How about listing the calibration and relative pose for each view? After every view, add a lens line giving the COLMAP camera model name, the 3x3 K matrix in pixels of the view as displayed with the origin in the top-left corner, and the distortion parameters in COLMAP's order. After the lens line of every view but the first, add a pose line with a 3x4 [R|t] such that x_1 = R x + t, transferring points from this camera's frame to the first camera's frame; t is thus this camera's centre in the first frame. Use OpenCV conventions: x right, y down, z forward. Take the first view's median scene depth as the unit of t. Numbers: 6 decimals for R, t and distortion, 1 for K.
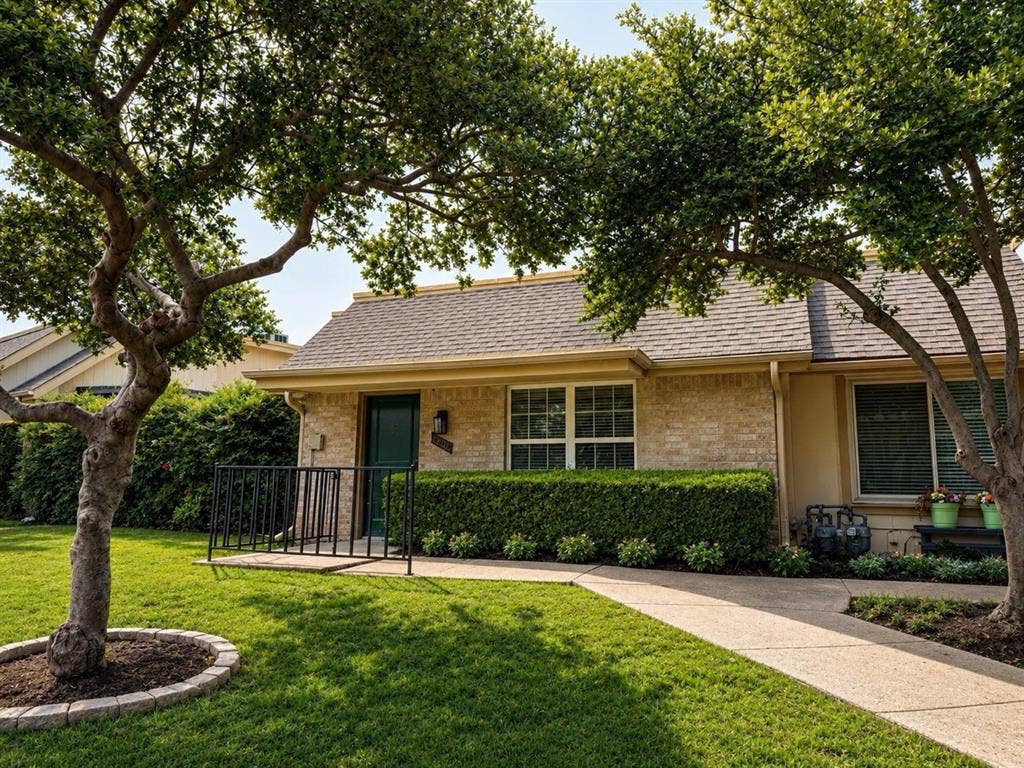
lens RADIAL K [[699.7, 0, 512.0], [0, 699.7, 384.0], [0, 0, 1]] dist [0.002451, 0.000361]
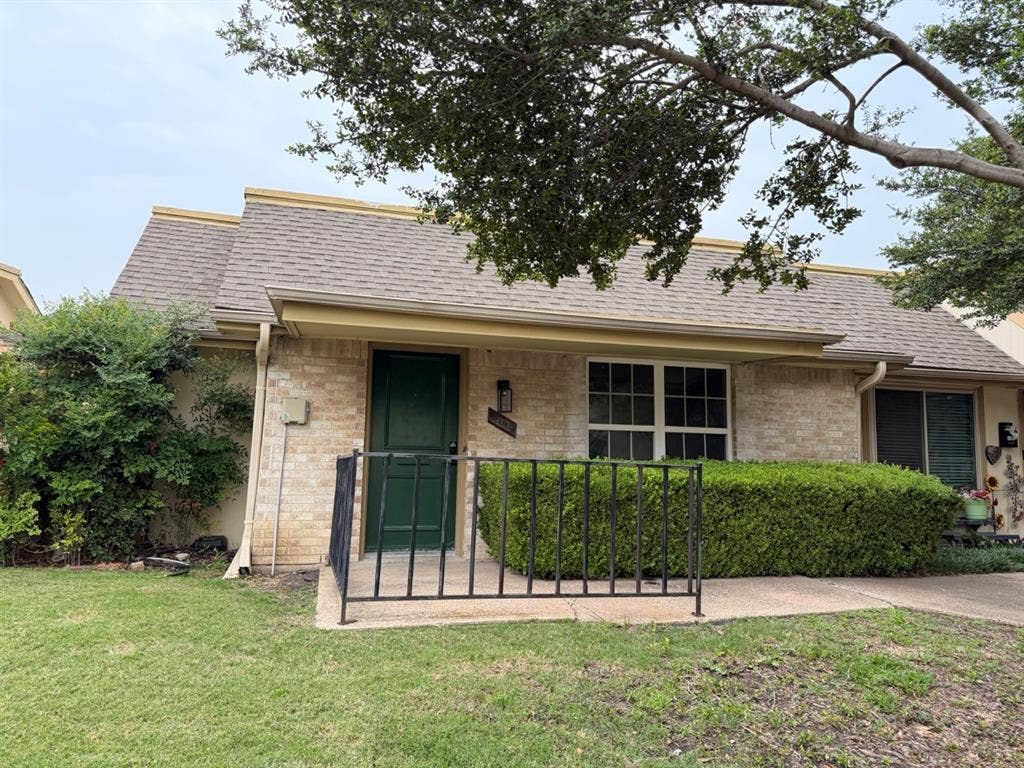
lens RADIAL K [[699.7, 0, 512.0], [0, 699.7, 384.0], [0, 0, 1]] dist [0.002451, 0.000361]
pose [[0.806420, 0.077620, 0.586227, -0.559031], [-0.096088, 0.995373, 0.000385, 0.043904], [-0.583484, -0.056639, 0.810147, 0.420389]]
